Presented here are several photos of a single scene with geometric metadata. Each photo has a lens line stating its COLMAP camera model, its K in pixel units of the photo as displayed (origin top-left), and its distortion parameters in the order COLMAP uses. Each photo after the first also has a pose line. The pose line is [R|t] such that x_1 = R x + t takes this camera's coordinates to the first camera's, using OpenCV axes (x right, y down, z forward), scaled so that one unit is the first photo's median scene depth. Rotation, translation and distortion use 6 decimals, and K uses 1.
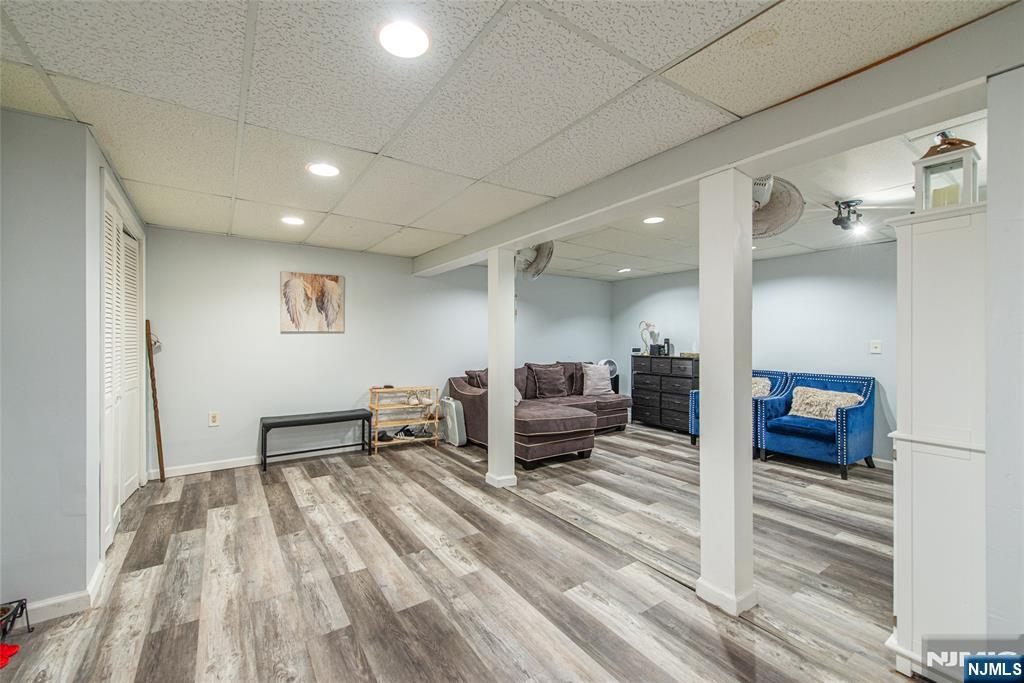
lens RADIAL K [[438.2, 0, 512.4], [0, 438.2, 334.5], [0, 0, 1]] dist [0.011419, -0.002551]
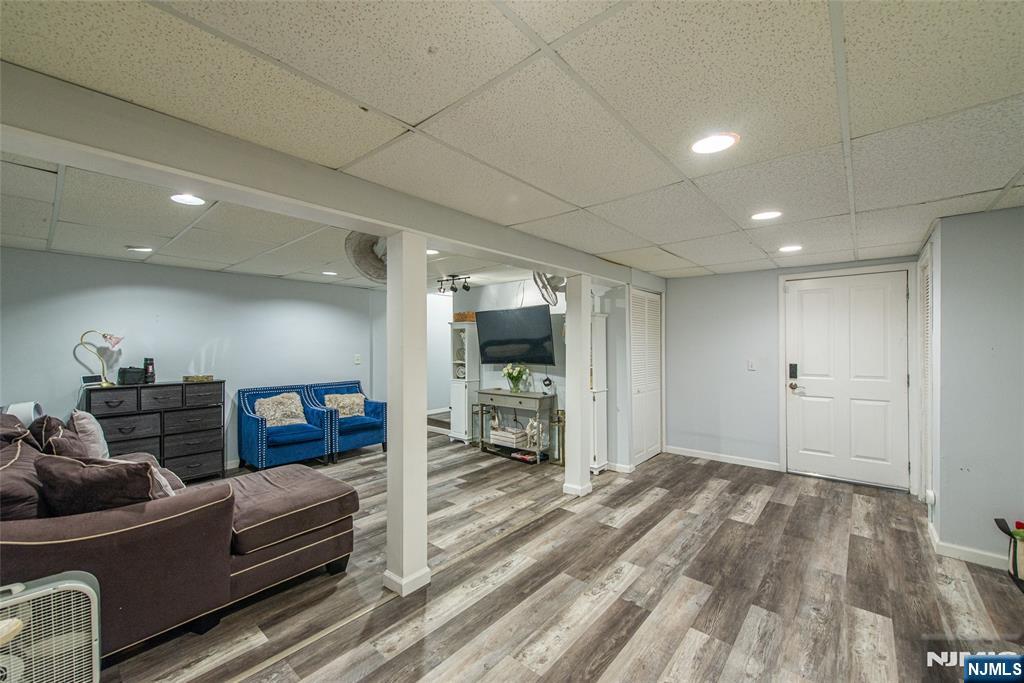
lens RADIAL K [[404.4, 0, 502.5], [0, 404.4, 341.9], [0, 0, 1]] dist [0.012423, -0.003255]
pose [[-0.253949, 0.002381, 0.967215, -0.922565], [-0.009751, 0.999940, -0.005022, -0.041707], [-0.967168, -0.010707, -0.253911, 1.408058]]
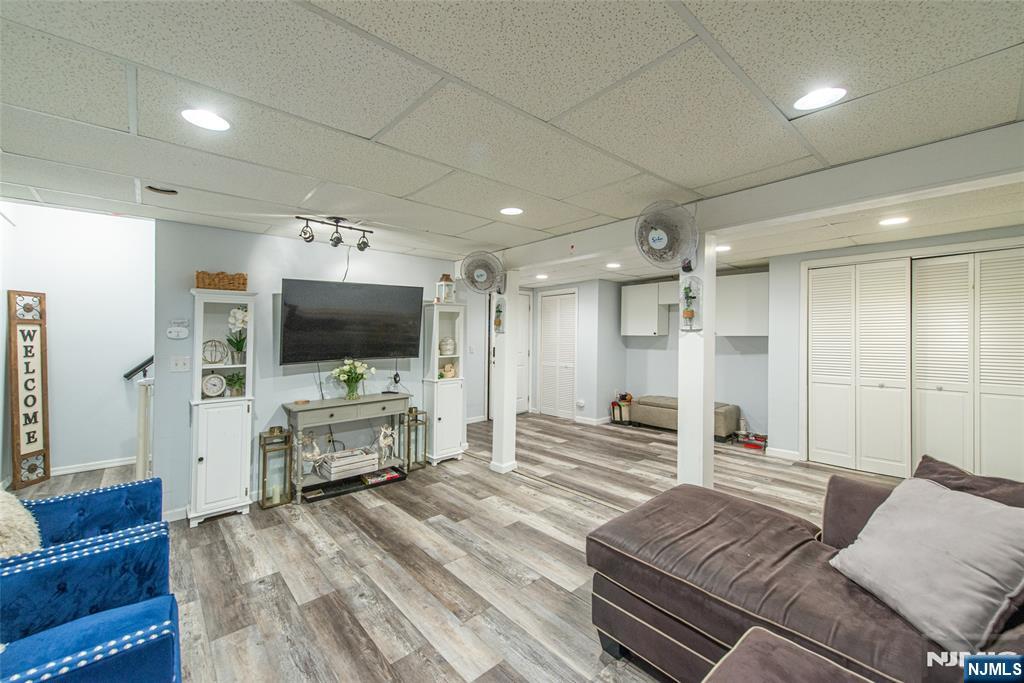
lens RADIAL K [[404.4, 0, 522.6], [0, 404.4, 343.2], [0, 0, 1]] dist [0.012423, -0.003255]
pose [[-0.991692, 0.005777, -0.128505, 0.502732], [0.004163, 0.999909, 0.012826, -0.020654], [0.128567, 0.012184, -0.991626, 2.300560]]
